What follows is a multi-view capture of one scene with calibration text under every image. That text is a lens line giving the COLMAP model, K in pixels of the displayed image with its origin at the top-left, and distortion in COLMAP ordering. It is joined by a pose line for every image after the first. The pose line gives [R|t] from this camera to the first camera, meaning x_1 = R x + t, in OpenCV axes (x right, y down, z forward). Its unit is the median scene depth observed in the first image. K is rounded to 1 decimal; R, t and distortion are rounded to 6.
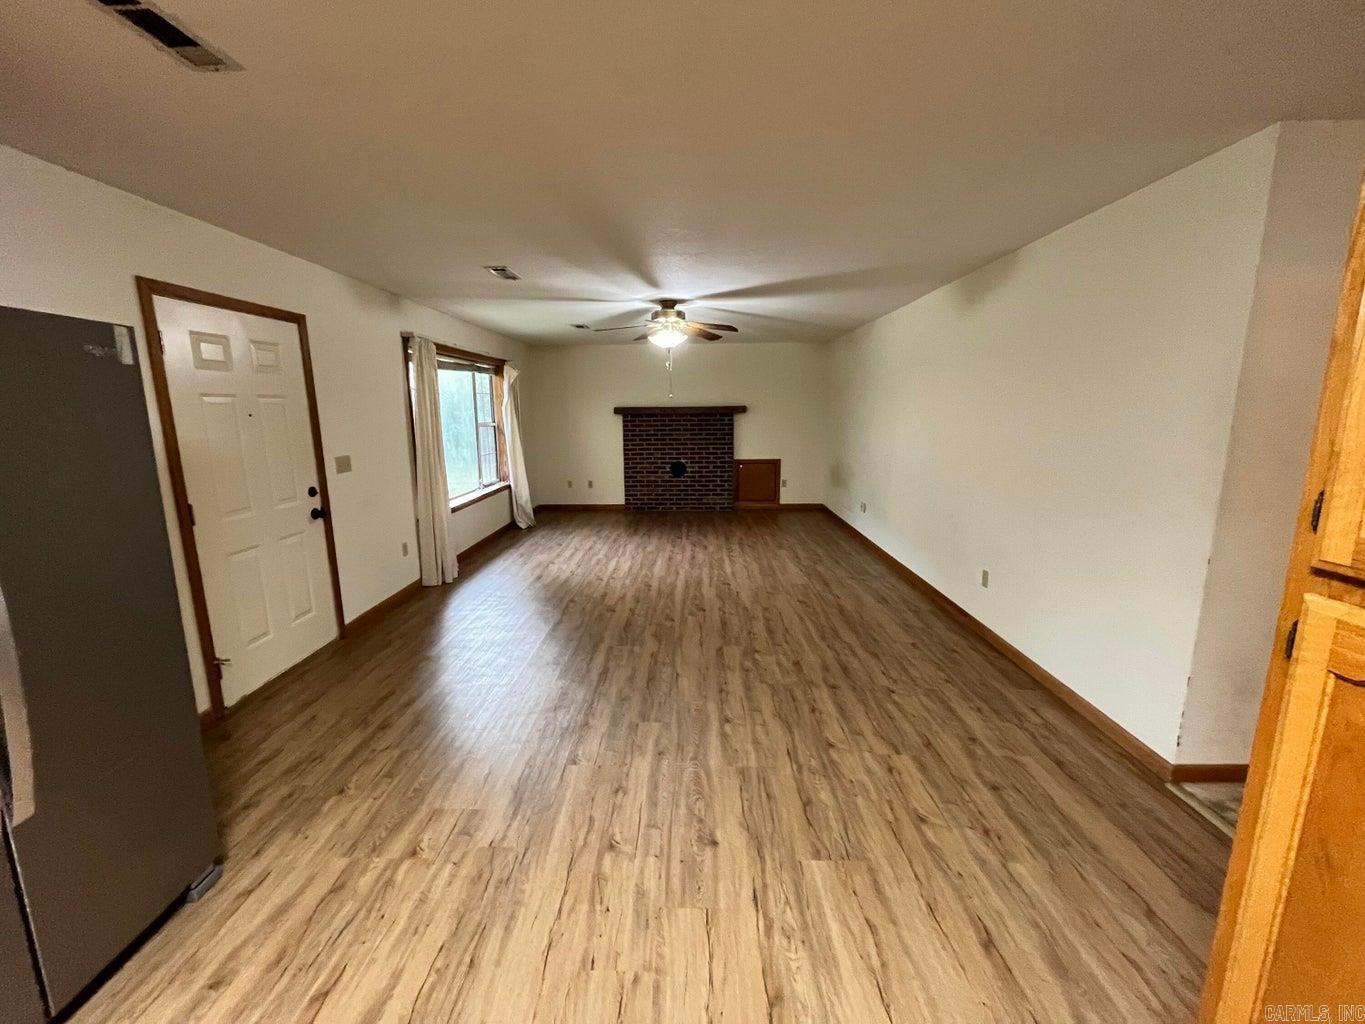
lens RADIAL K [[549.9, 0, 681.6], [0, 549.9, 506.5], [0, 0, 1]] dist [-0.002486, 0.000199]
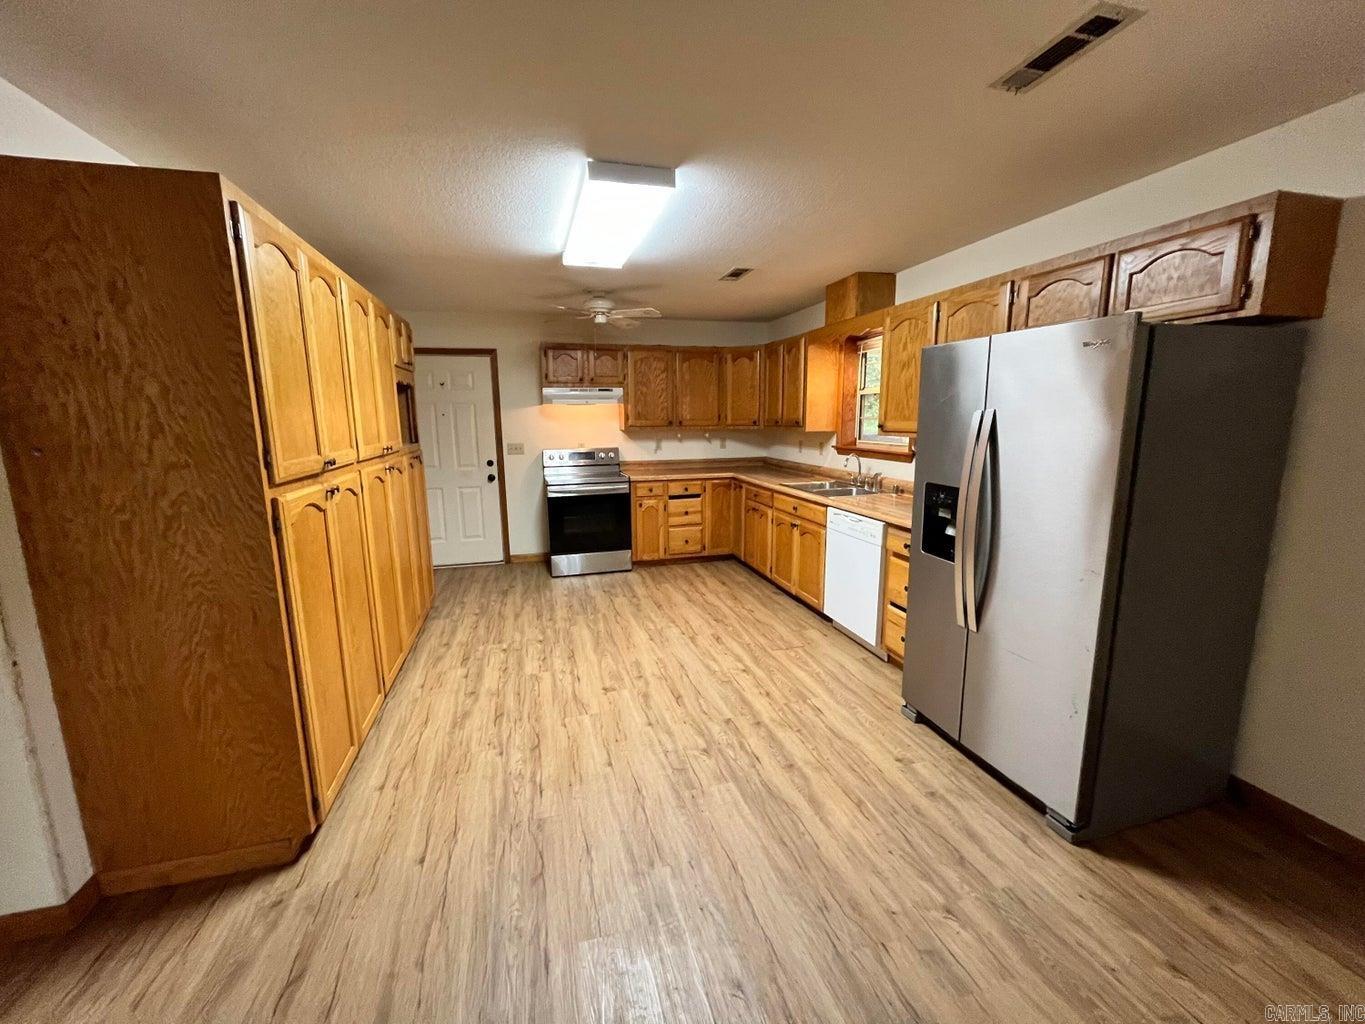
lens RADIAL K [[549.9, 0, 680.8], [0, 549.9, 510.2], [0, 0, 1]] dist [-0.002486, 0.000199]
pose [[-0.958042, 0.065066, -0.279144, 0.057935], [-0.033290, 0.942044, 0.333835, -0.118618], [0.284687, 0.329121, -0.900352, 0.734648]]
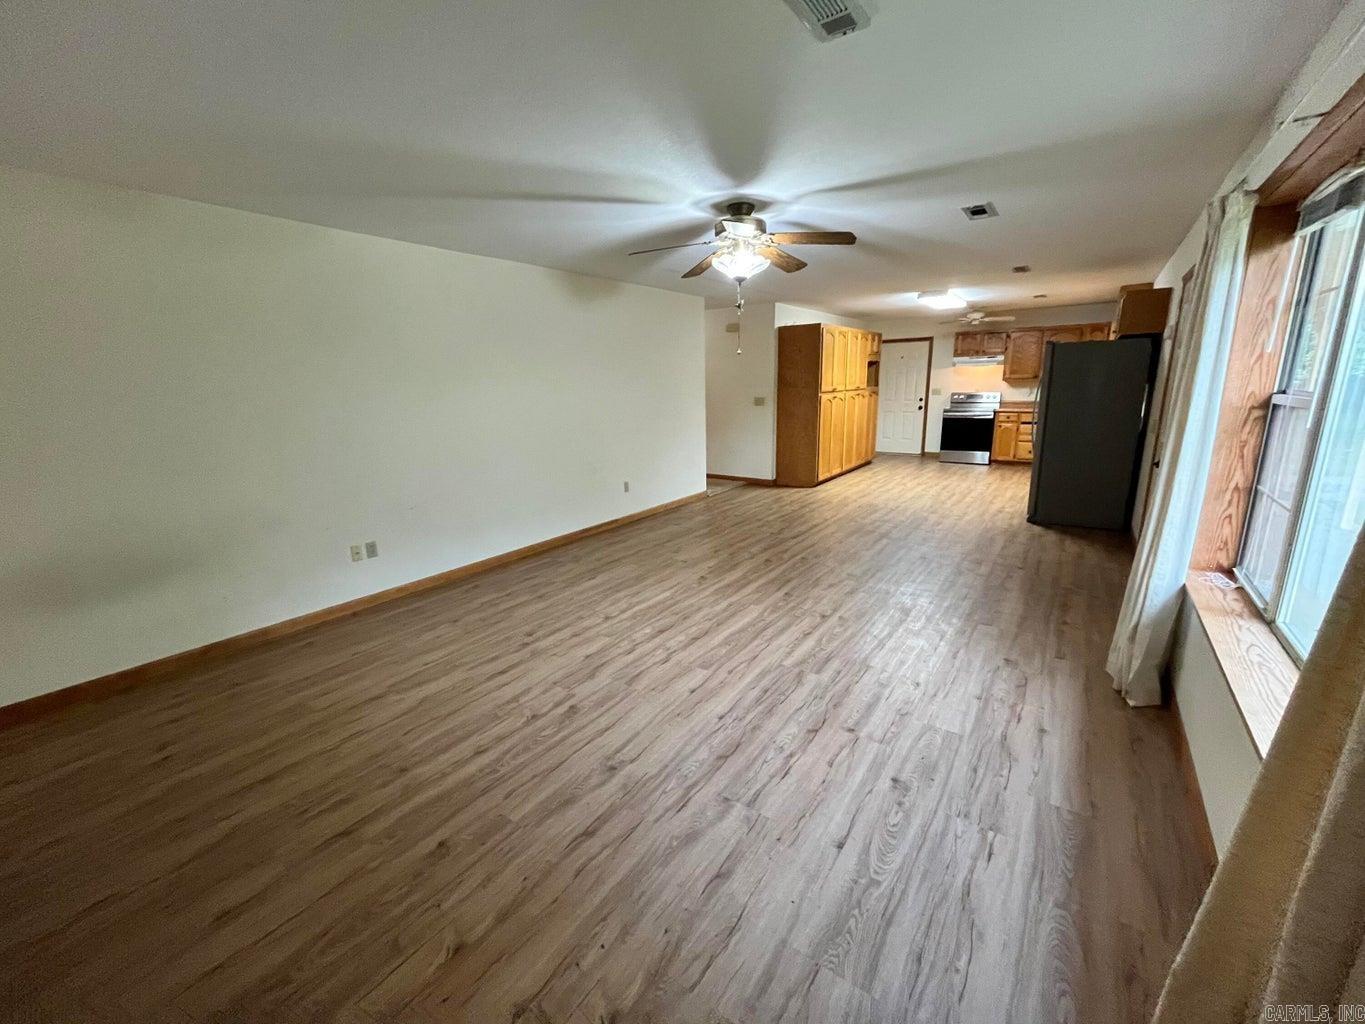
lens RADIAL K [[549.9, 0, 678.4], [0, 549.9, 509.1], [0, 0, 1]] dist [-0.002486, 0.000199]
pose [[-0.819437, -0.104337, 0.563593, -0.468305], [0.129111, 0.924420, 0.358858, -0.354467], [-0.558439, 0.366827, -0.744032, 2.090677]]
